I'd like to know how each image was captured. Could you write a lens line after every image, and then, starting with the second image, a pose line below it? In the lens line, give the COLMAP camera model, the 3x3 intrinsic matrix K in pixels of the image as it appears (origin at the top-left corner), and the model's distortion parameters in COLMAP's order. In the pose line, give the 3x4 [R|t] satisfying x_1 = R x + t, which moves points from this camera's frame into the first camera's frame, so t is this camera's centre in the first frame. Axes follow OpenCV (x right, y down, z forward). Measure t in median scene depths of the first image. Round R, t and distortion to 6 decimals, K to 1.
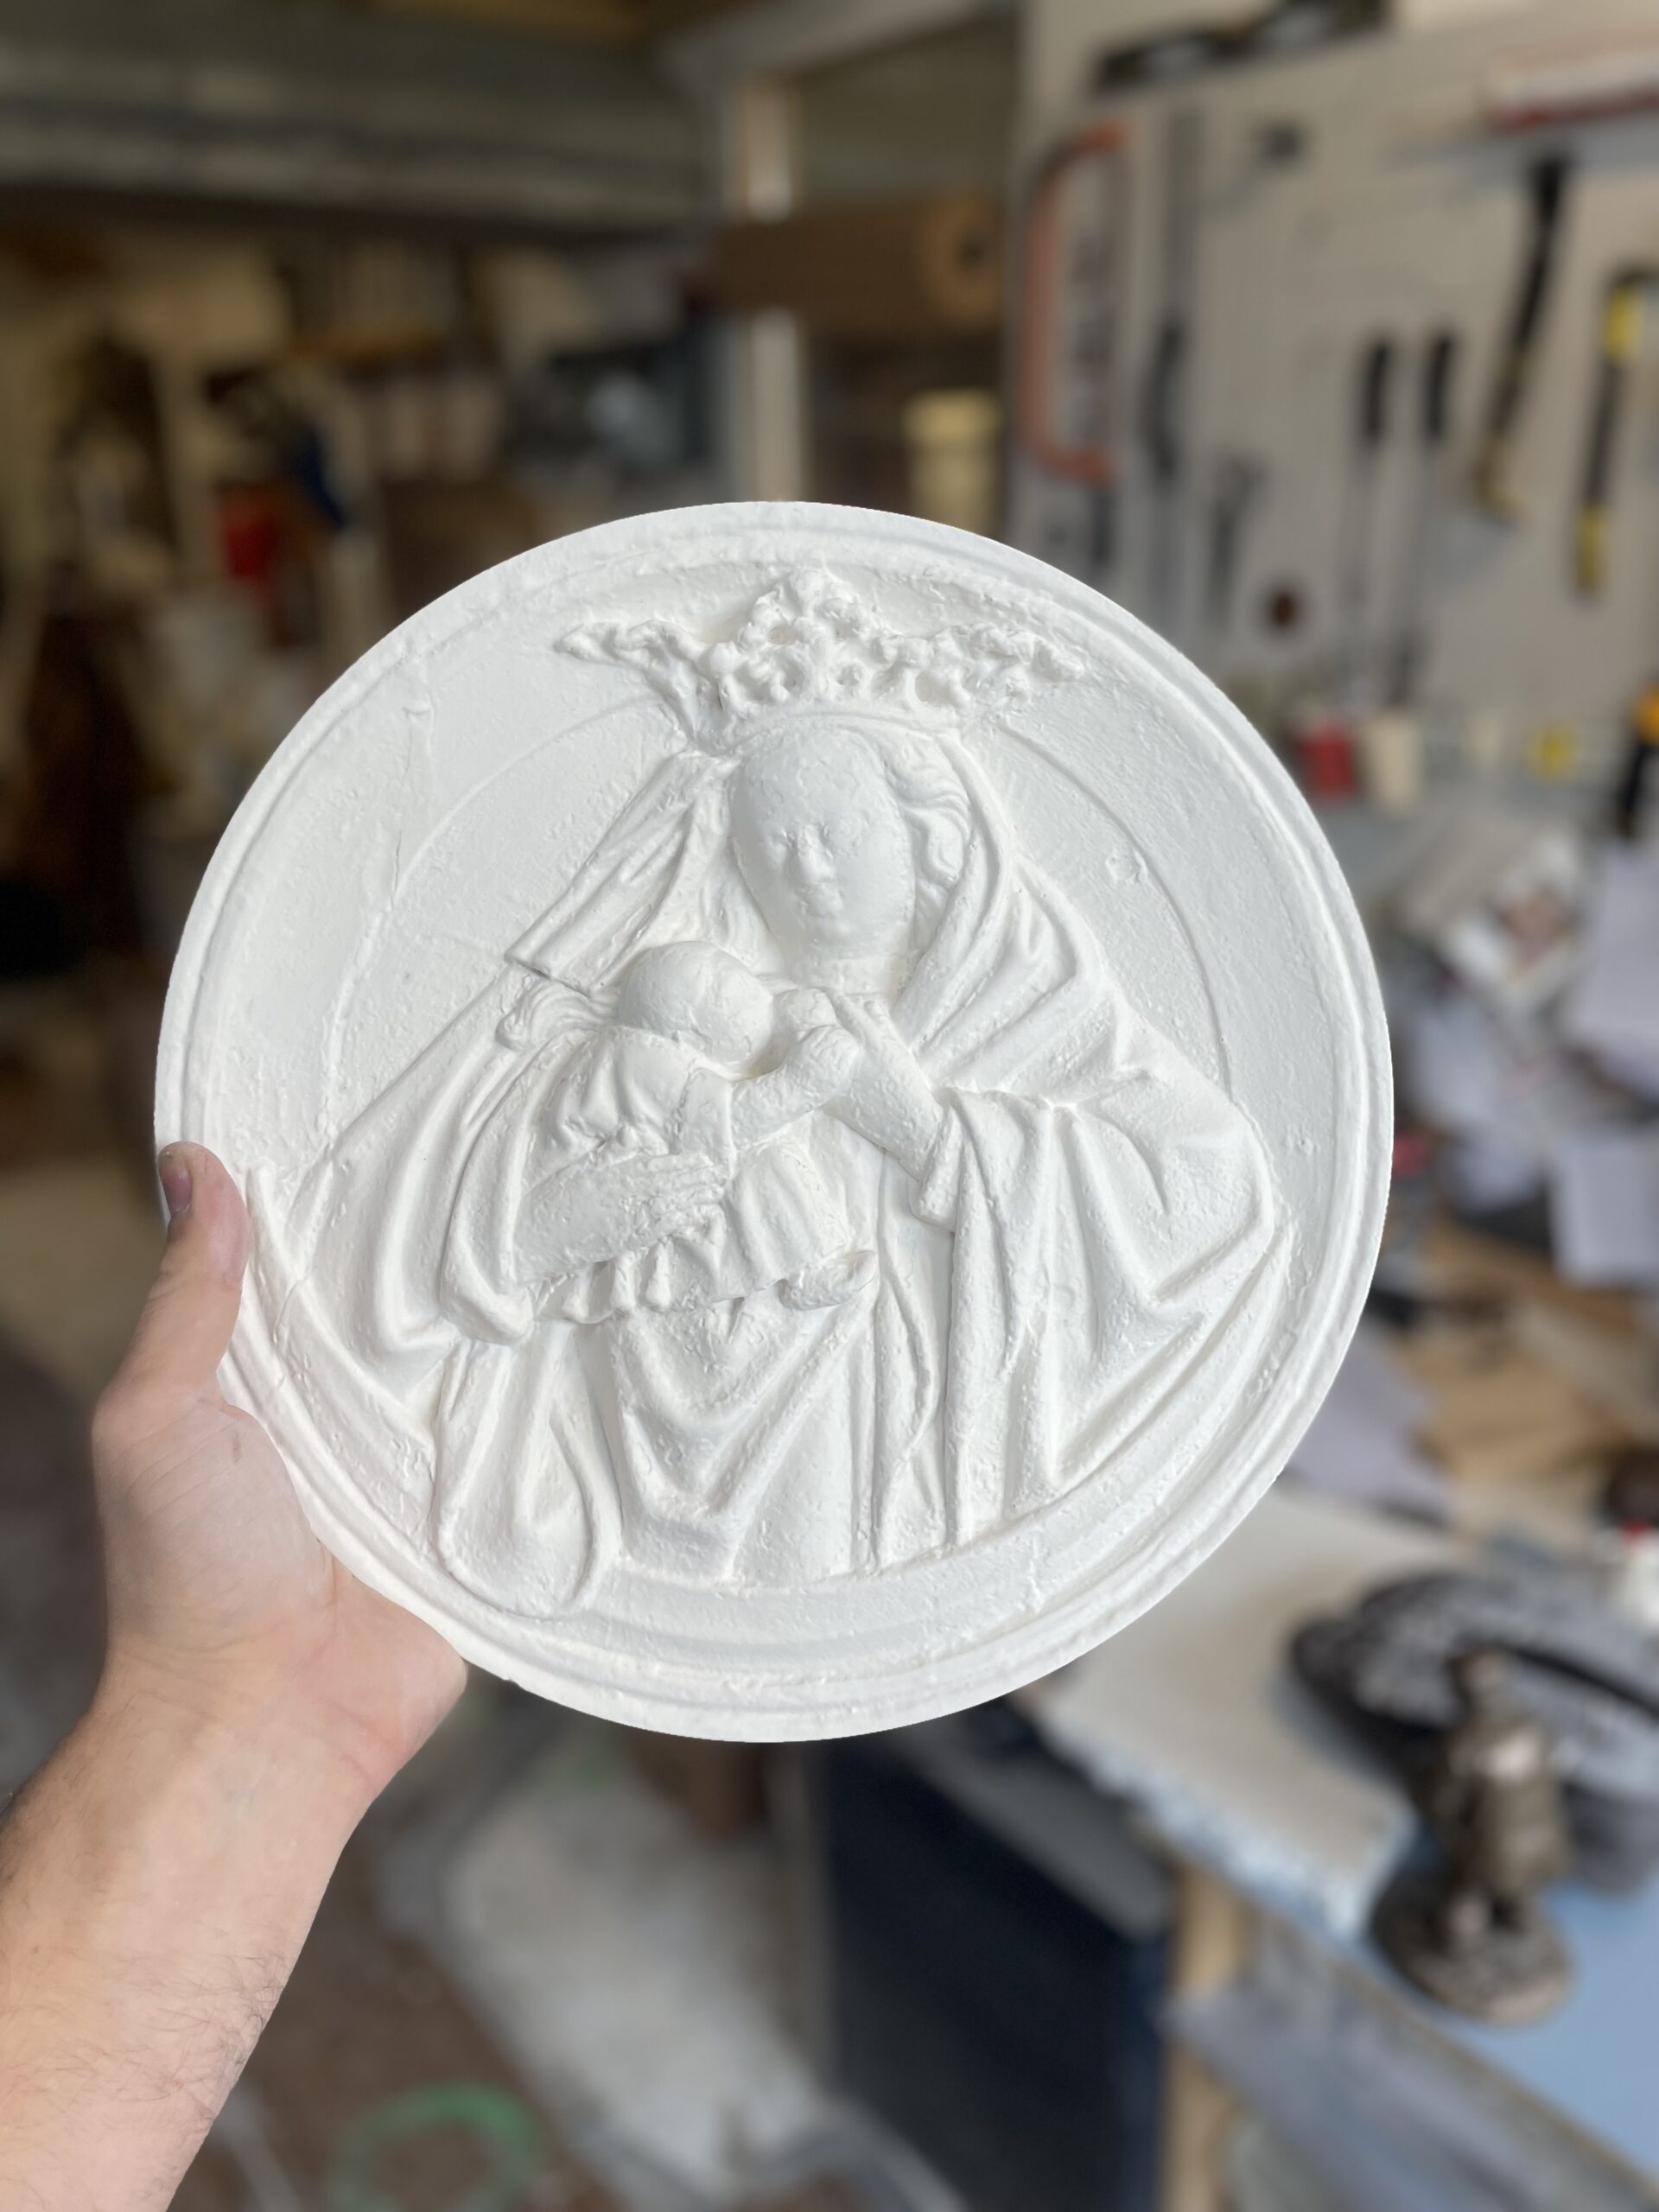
lens RADIAL K [[1714.5, 0, 828.1], [0, 1714.5, 1092.0], [0, 0, 1]] dist [0.035709, -0.031827]
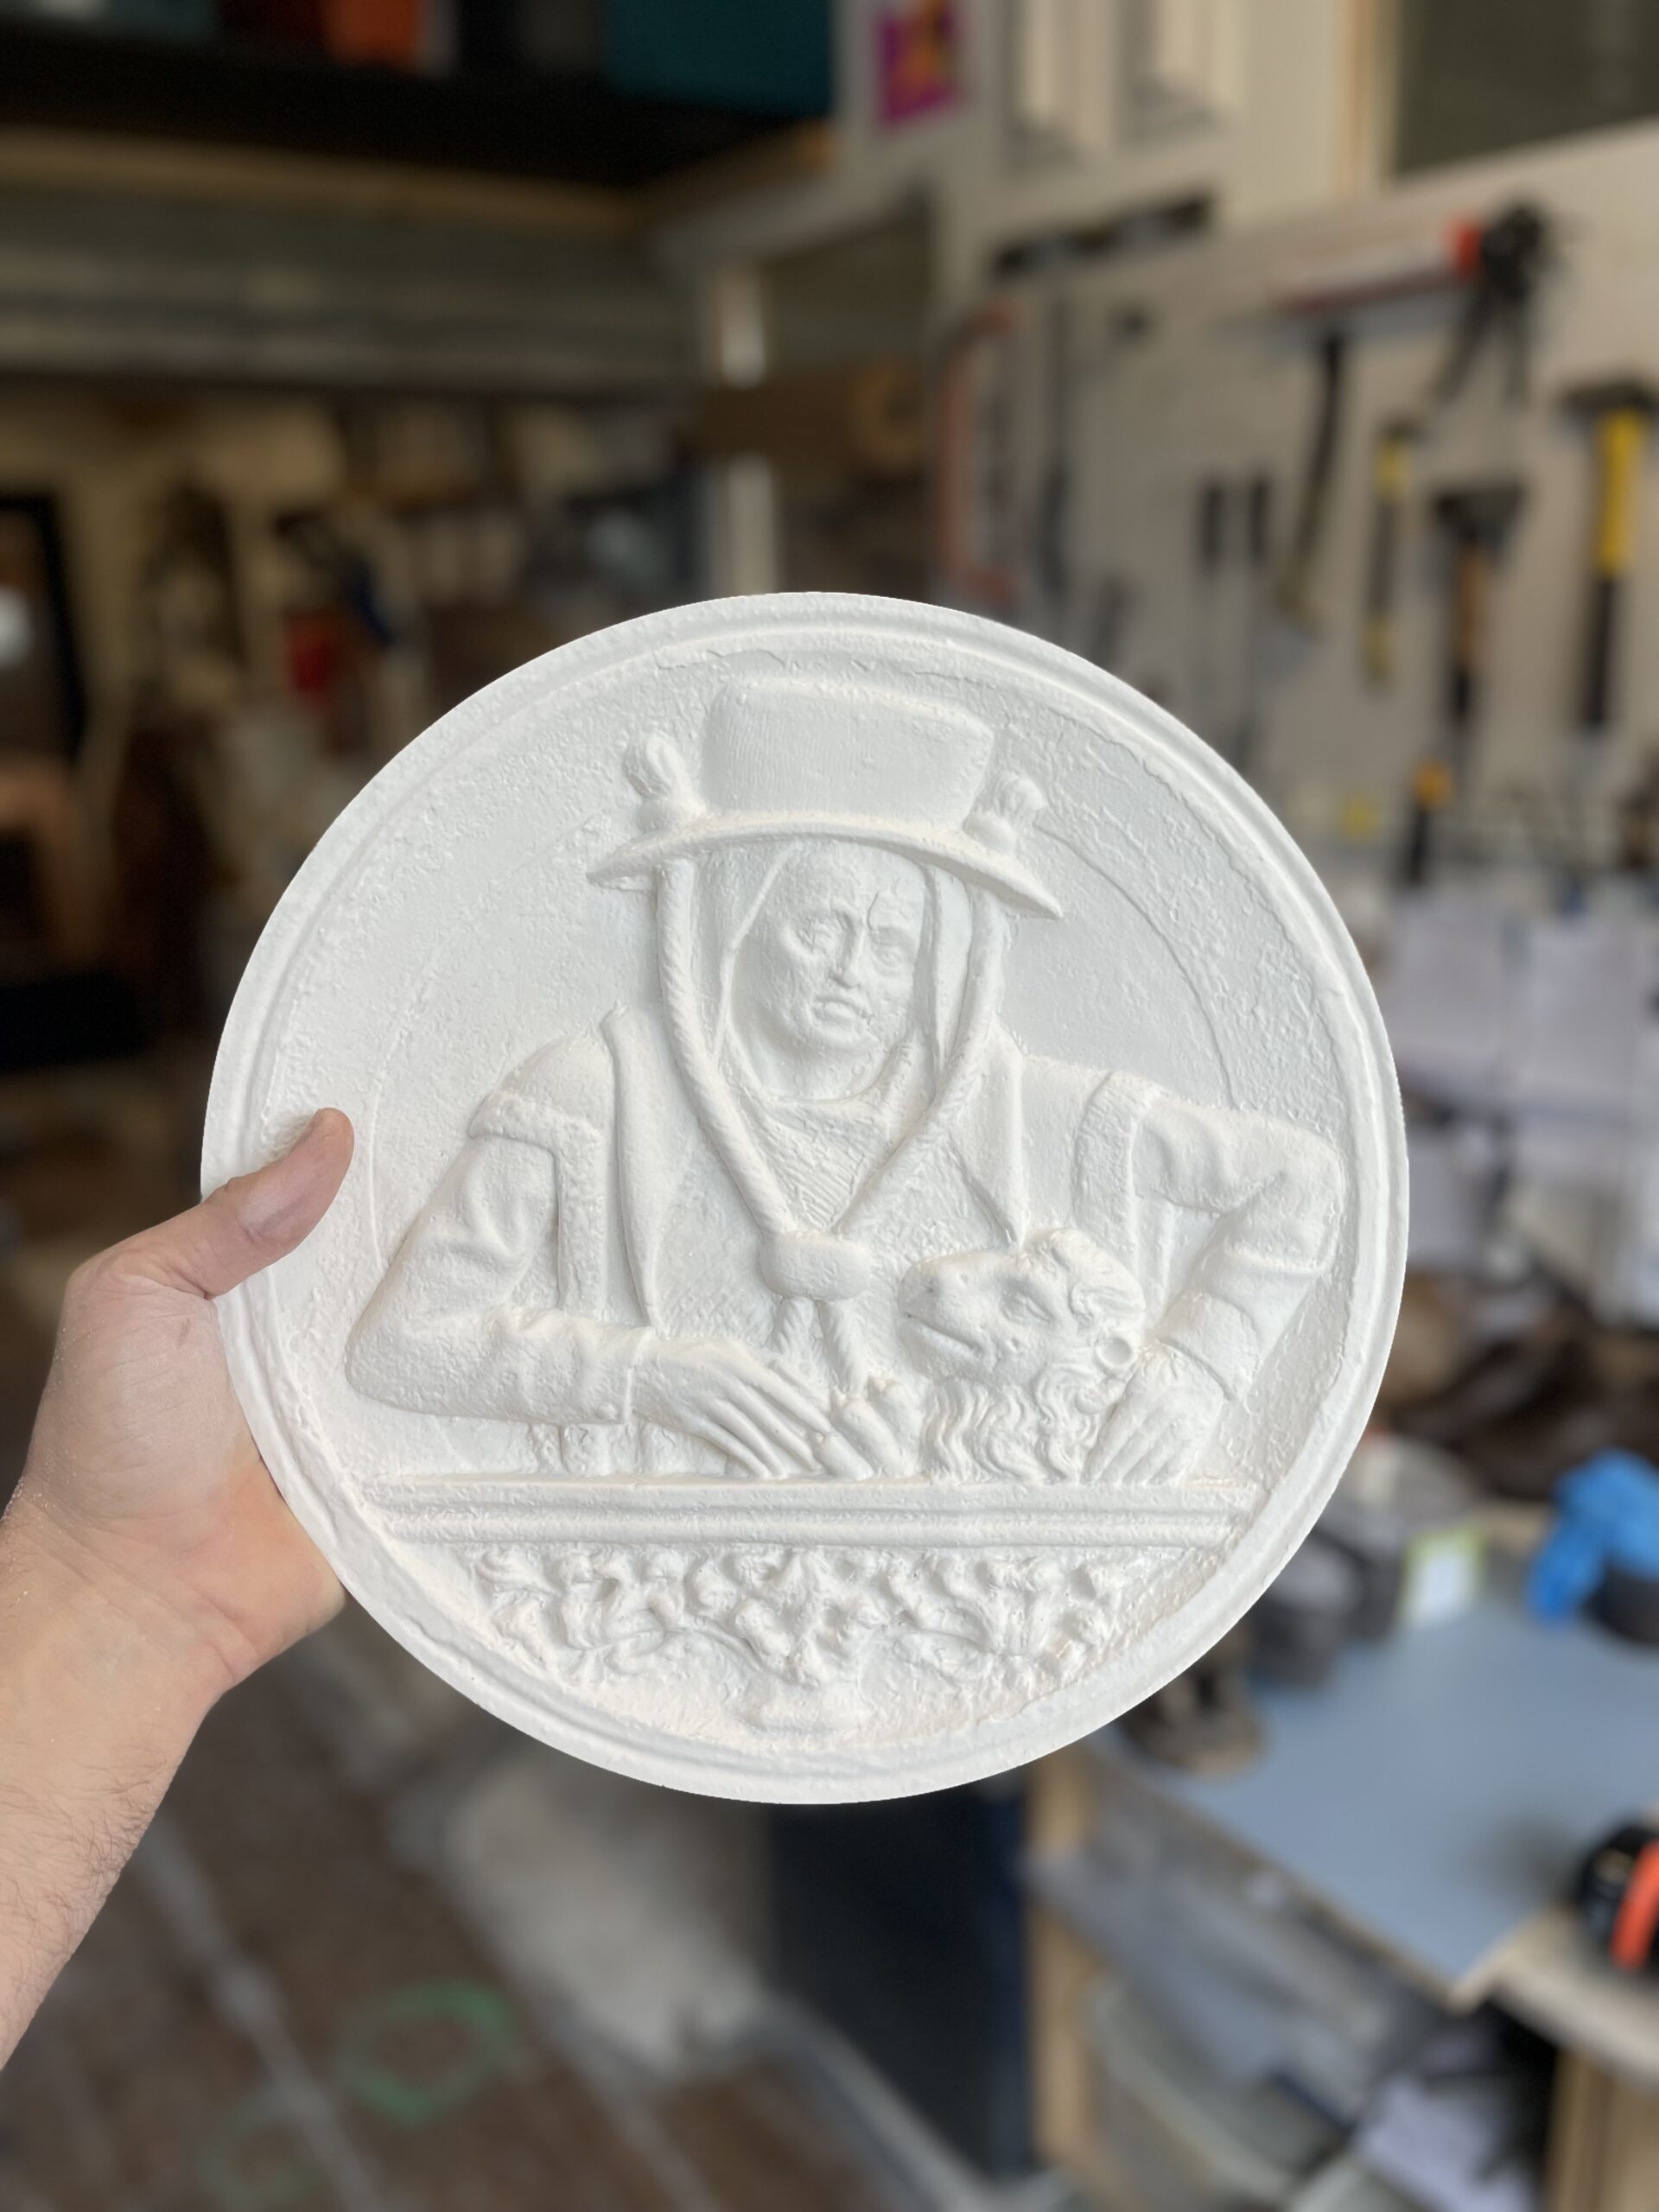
lens RADIAL K [[1714.5, 0, 845.4], [0, 1714.5, 1102.5], [0, 0, 1]] dist [0.035709, -0.031827]
pose [[0.999453, -0.004866, -0.032700, 0.074974], [0.003060, 0.998478, -0.055061, 0.046949], [0.032918, 0.054930, 0.997947, -0.138443]]
